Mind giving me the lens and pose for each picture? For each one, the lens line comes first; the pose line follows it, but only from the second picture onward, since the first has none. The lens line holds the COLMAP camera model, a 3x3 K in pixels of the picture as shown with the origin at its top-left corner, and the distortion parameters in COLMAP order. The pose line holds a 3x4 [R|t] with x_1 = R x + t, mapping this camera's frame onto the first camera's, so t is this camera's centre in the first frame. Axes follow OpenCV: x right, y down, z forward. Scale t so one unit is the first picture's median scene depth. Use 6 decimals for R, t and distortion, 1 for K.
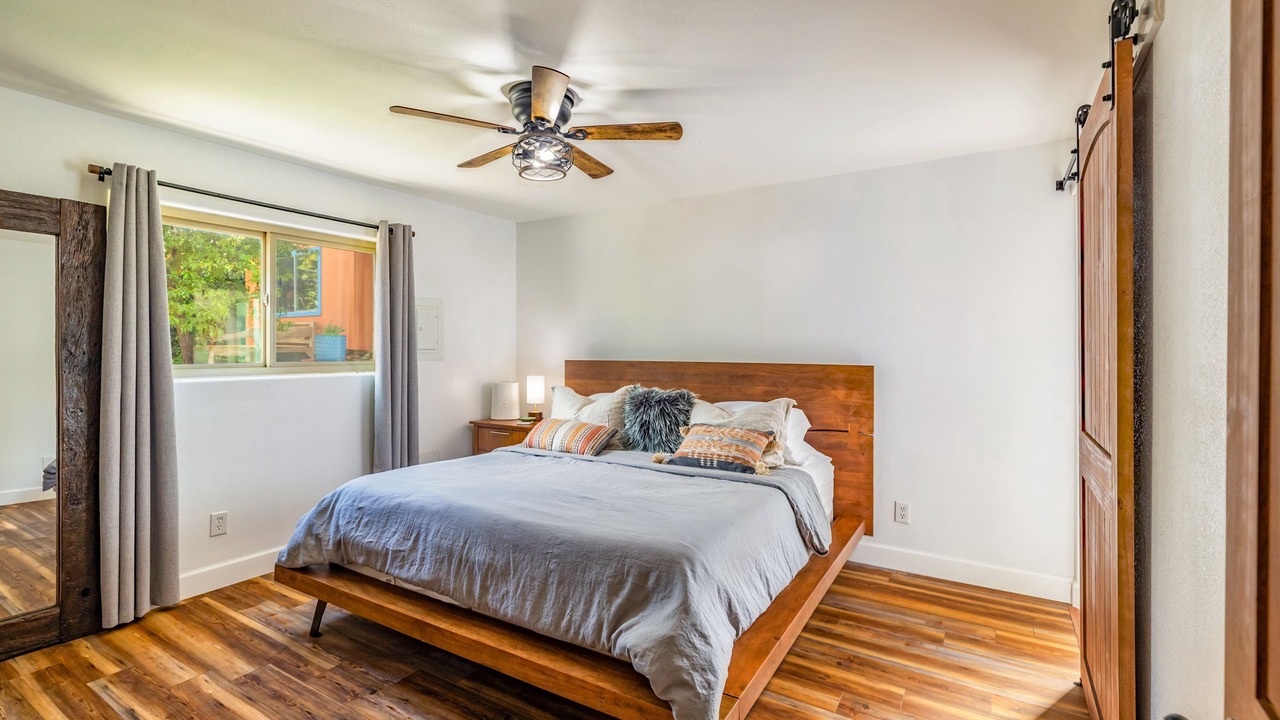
lens RADIAL K [[579.4, 0, 641.6], [0, 579.4, 360.5], [0, 0, 1]] dist [-0.002356, -0.000248]
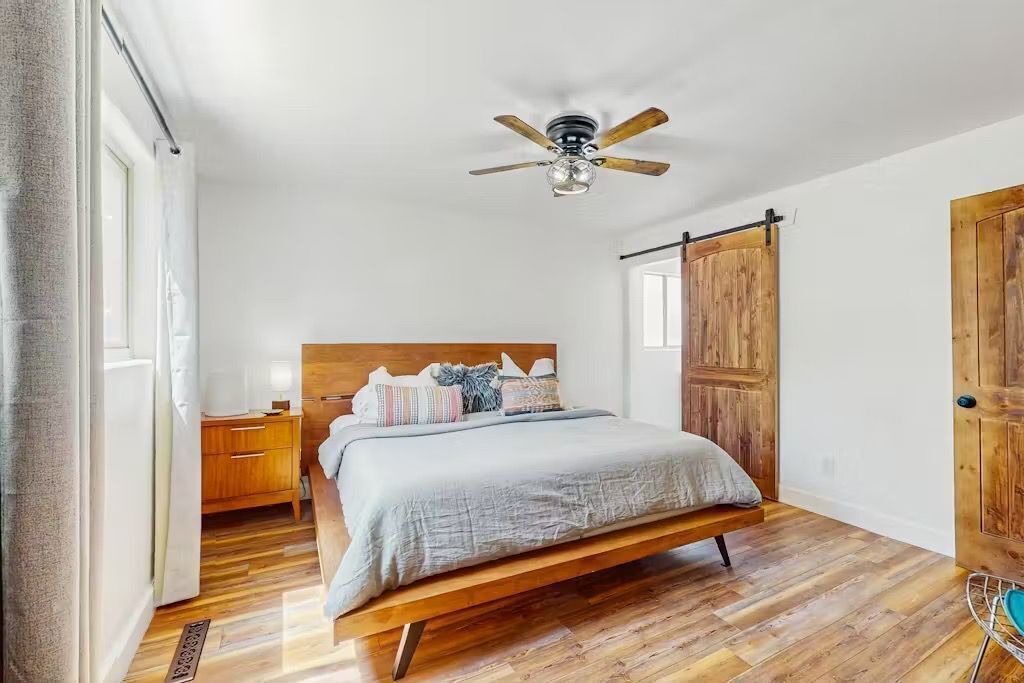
lens RADIAL K [[443.4, 0, 512.4], [0, 443.4, 339.4], [0, 0, 1]] dist [0.001301, -0.000012]
pose [[0.510758, 0.002695, 0.859721, -0.896740], [0.021756, 0.999634, -0.016059, 0.018109], [-0.859449, 0.026906, 0.510512, 0.495141]]
